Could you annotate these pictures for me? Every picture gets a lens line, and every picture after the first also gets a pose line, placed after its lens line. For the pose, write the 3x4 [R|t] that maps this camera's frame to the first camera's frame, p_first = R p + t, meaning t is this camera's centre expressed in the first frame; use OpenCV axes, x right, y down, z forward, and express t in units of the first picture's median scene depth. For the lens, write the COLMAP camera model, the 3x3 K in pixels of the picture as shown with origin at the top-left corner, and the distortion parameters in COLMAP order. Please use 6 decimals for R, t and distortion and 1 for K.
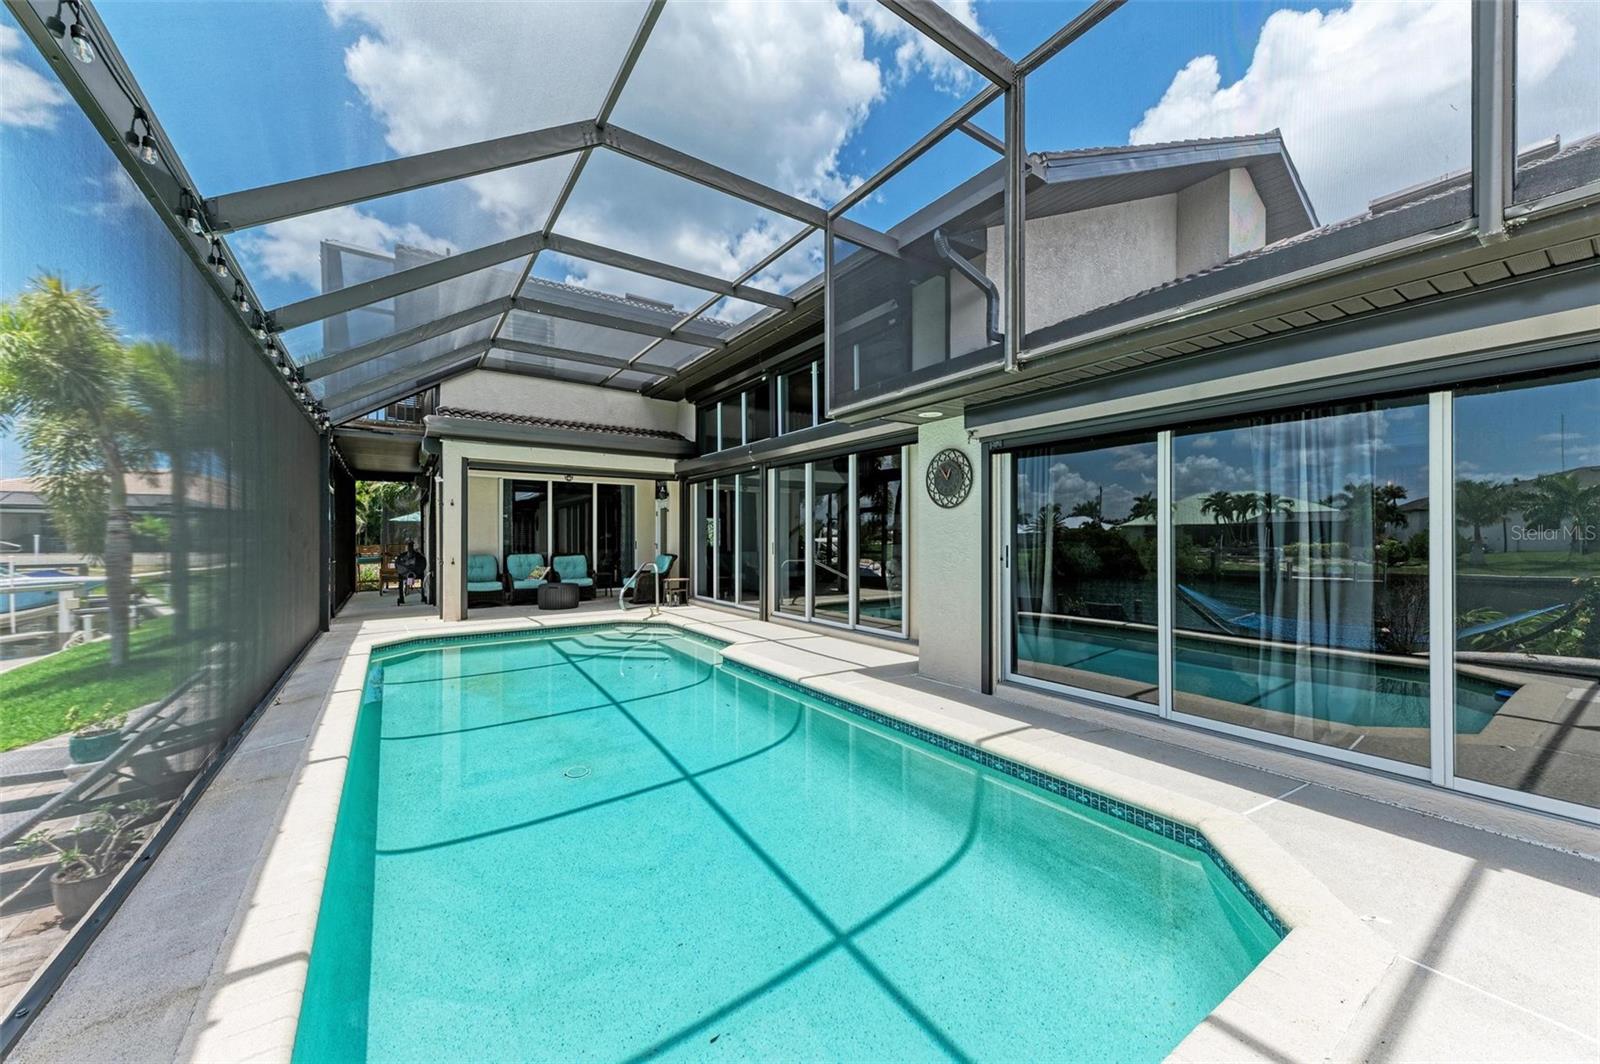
lens RADIAL K [[584.7, 0, 797.5], [0, 584.7, 544.3], [0, 0, 1]] dist [0.011284, -0.004327]
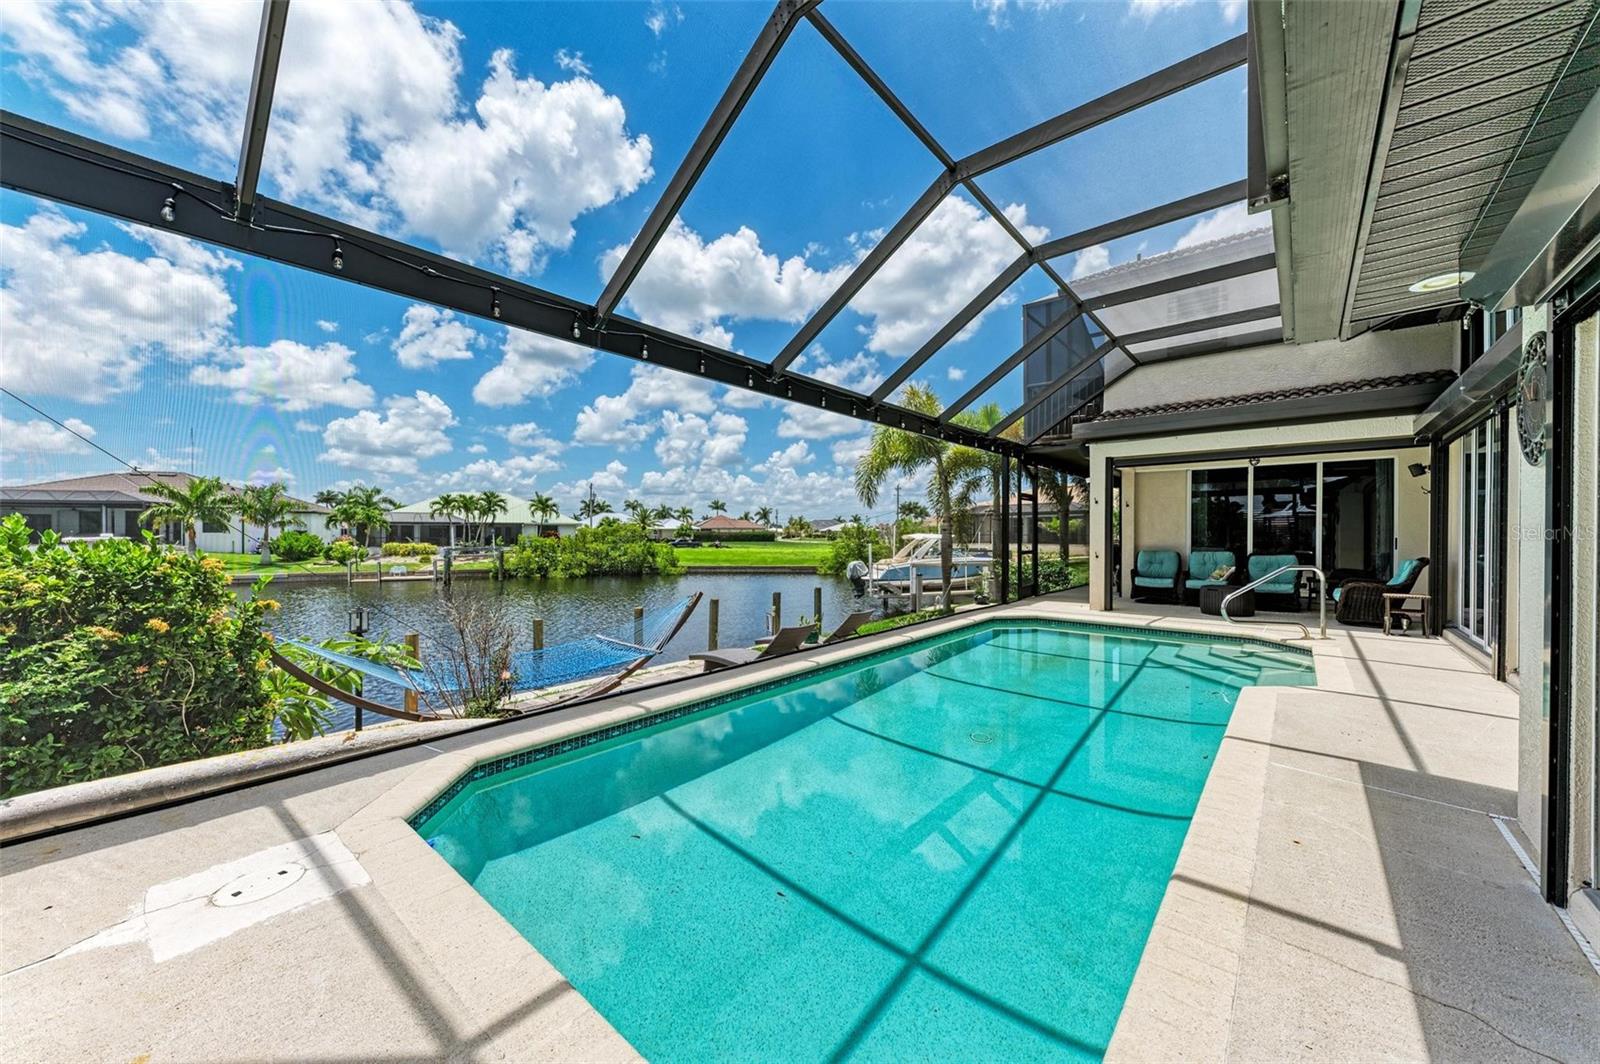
lens RADIAL K [[584.7, 0, 802.5], [0, 584.7, 534.5], [0, 0, 1]] dist [0.011284, -0.004327]
pose [[0.262782, 0.000905, -0.964855, 0.285795], [-0.009749, 0.999951, -0.001718, -0.001344], [0.964806, 0.009858, 0.262778, 0.175686]]
